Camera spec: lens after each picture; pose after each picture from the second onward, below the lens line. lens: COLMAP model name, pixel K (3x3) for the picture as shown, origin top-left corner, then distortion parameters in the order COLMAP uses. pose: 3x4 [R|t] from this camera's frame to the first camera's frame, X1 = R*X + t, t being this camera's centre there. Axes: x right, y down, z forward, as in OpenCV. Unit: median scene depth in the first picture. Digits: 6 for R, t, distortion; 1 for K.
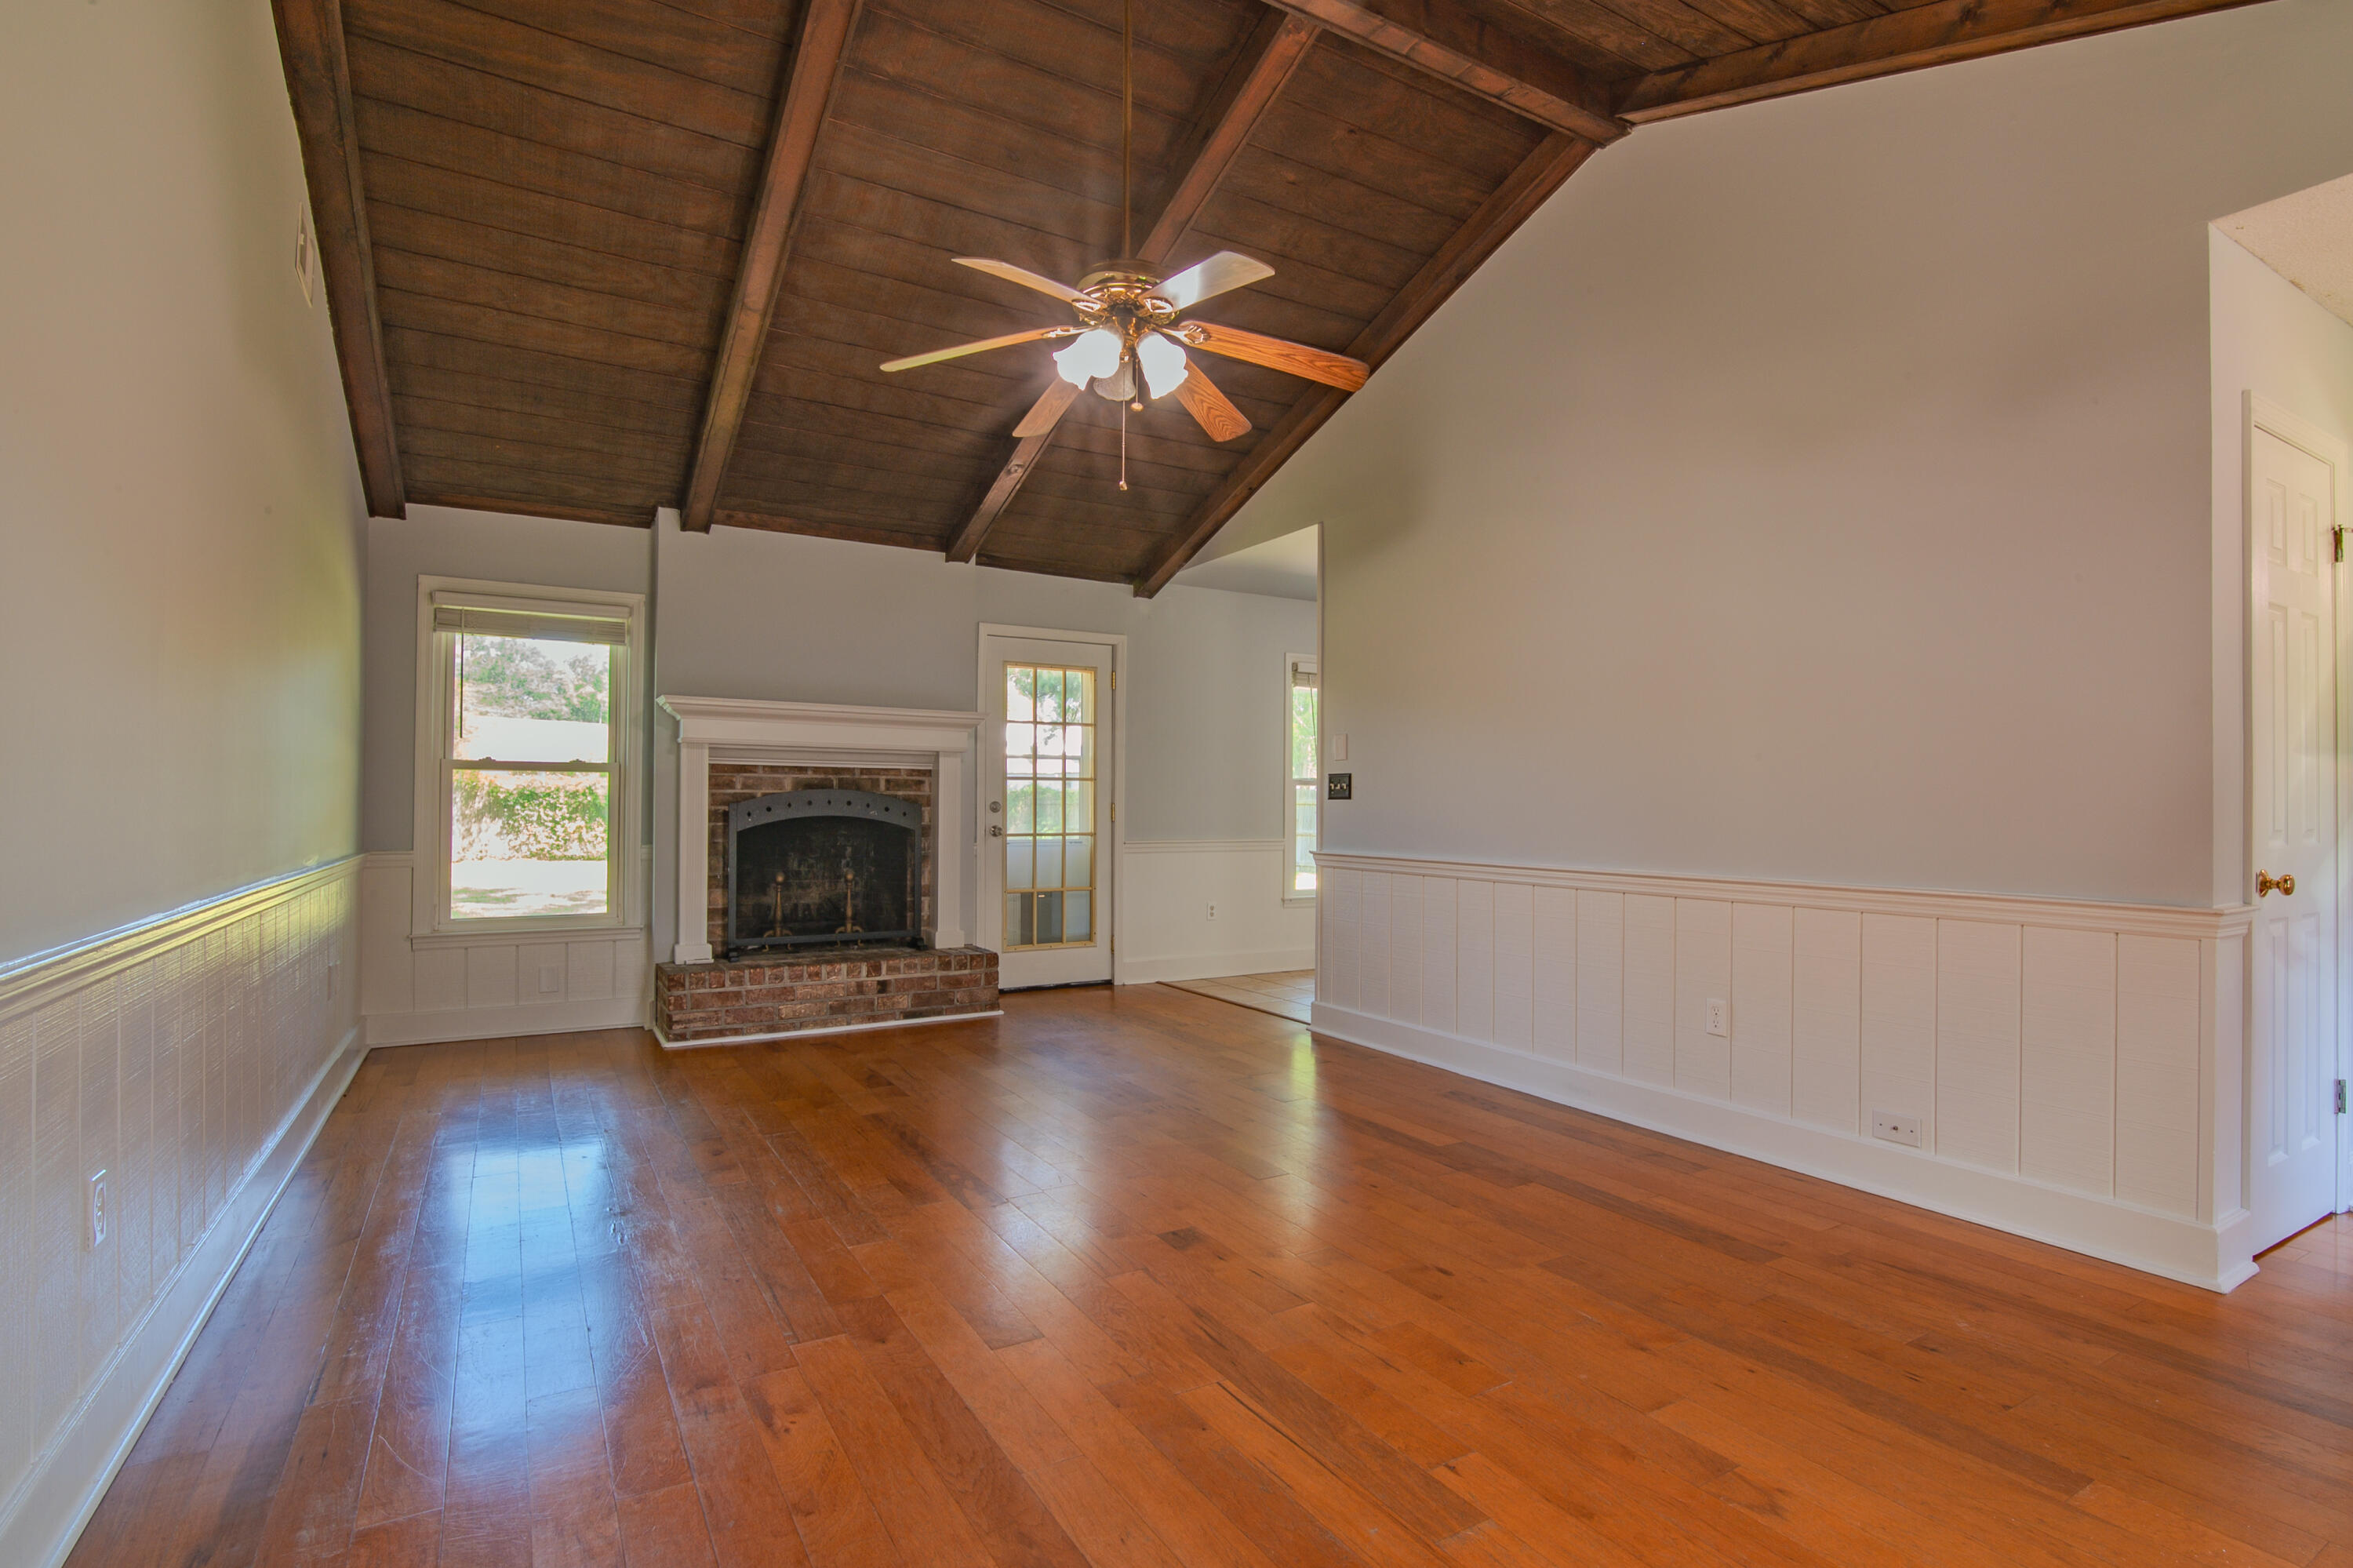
lens RADIAL K [[1090.5, 0, 1176.5], [0, 1090.5, 784.0], [0, 0, 1]] dist [-0.017159, 0.000257]
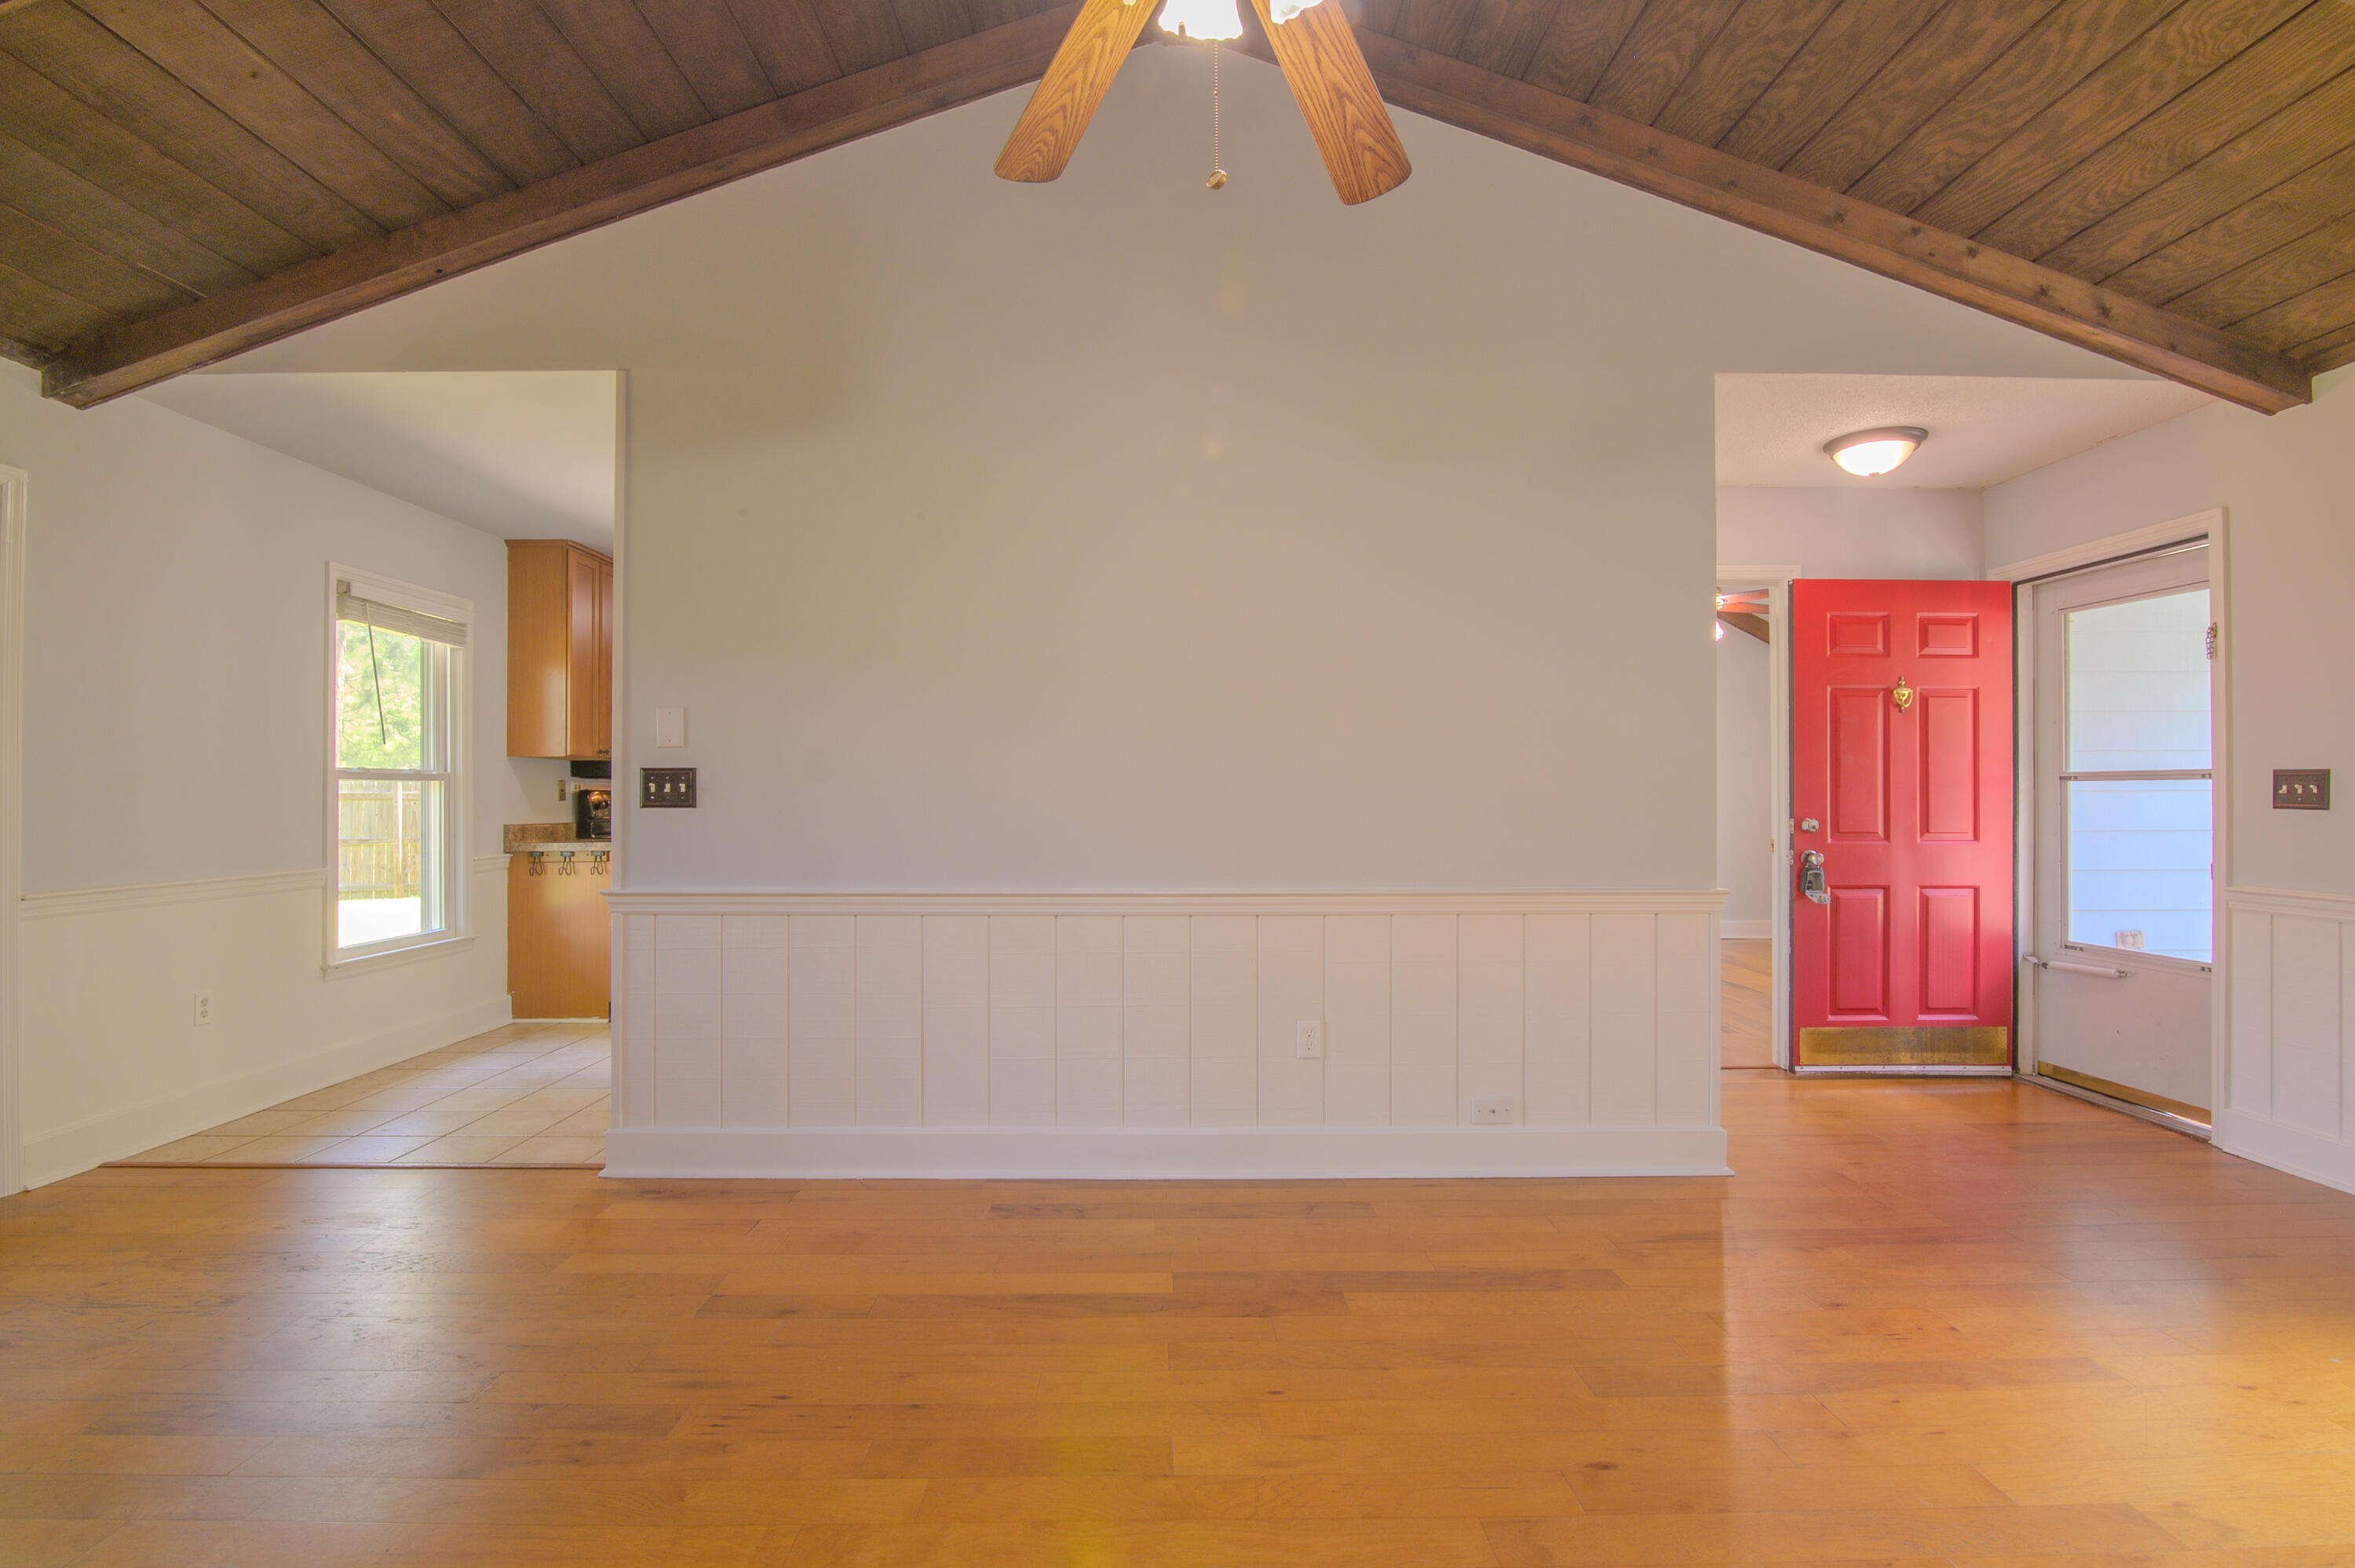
lens RADIAL K [[1091.2, 0, 1177.5], [0, 1091.2, 784.0], [0, 0, 1]] dist [-0.017159, 0.000257]
pose [[0.511118, 0.001790, 0.859508, -0.351537], [-0.010943, 0.999930, 0.004425, -0.009109], [-0.859441, -0.011667, 0.511102, 0.579900]]
